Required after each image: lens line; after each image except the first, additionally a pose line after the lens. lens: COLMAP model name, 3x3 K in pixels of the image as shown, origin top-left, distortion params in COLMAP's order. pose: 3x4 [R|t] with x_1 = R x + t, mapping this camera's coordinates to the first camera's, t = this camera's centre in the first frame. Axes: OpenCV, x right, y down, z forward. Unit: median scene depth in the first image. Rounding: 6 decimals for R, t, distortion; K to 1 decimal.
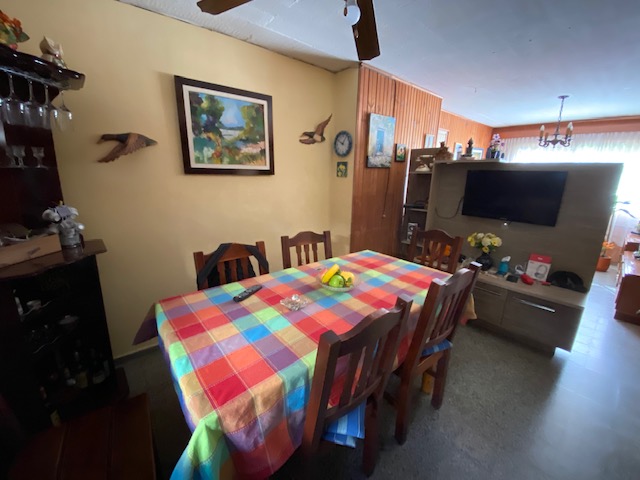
lens RADIAL K [[260.5, 0, 322.8], [0, 260.5, 240.5], [0, 0, 1]] dist [0.001552, -0.018855]
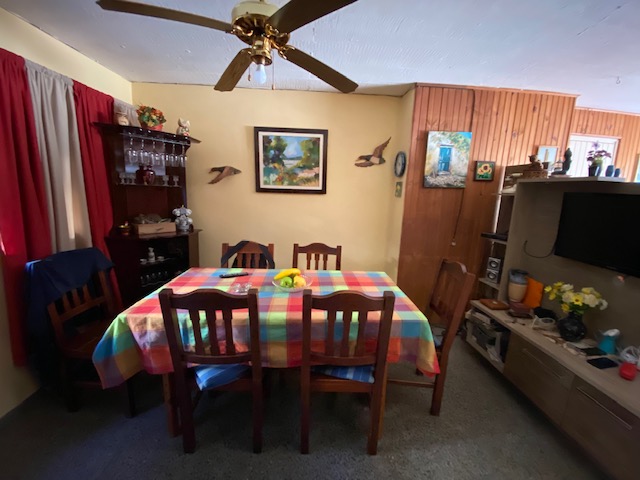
lens RADIAL K [[259.5, 0, 320.0], [0, 259.5, 240.0], [0, 0, 1]] dist [0.017413, -0.019562]
pose [[0.792133, 0.119766, -0.598483, 0.575188], [-0.166159, 0.985839, -0.022640, -0.020643], [0.587296, 0.117377, 0.800816, 0.079975]]
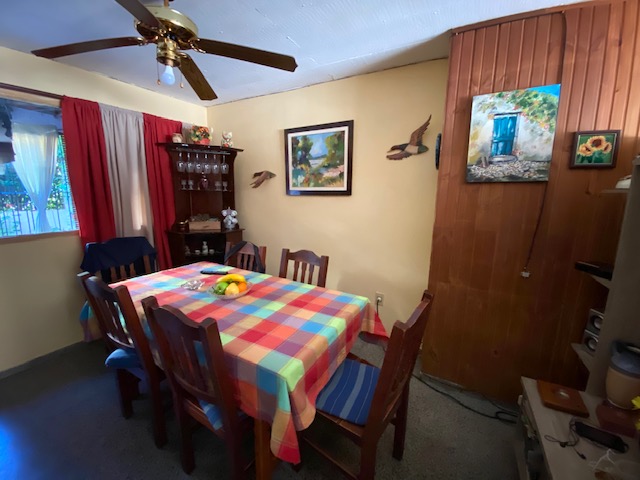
lens RADIAL K [[259.5, 0, 320.0], [0, 259.5, 240.0], [0, 0, 1]] dist [0.017413, -0.019562]
pose [[0.345094, 0.154971, -0.925686, 0.807944], [-0.236453, 0.968818, 0.074043, -0.148244], [0.908295, 0.193329, 0.370977, 0.615684]]
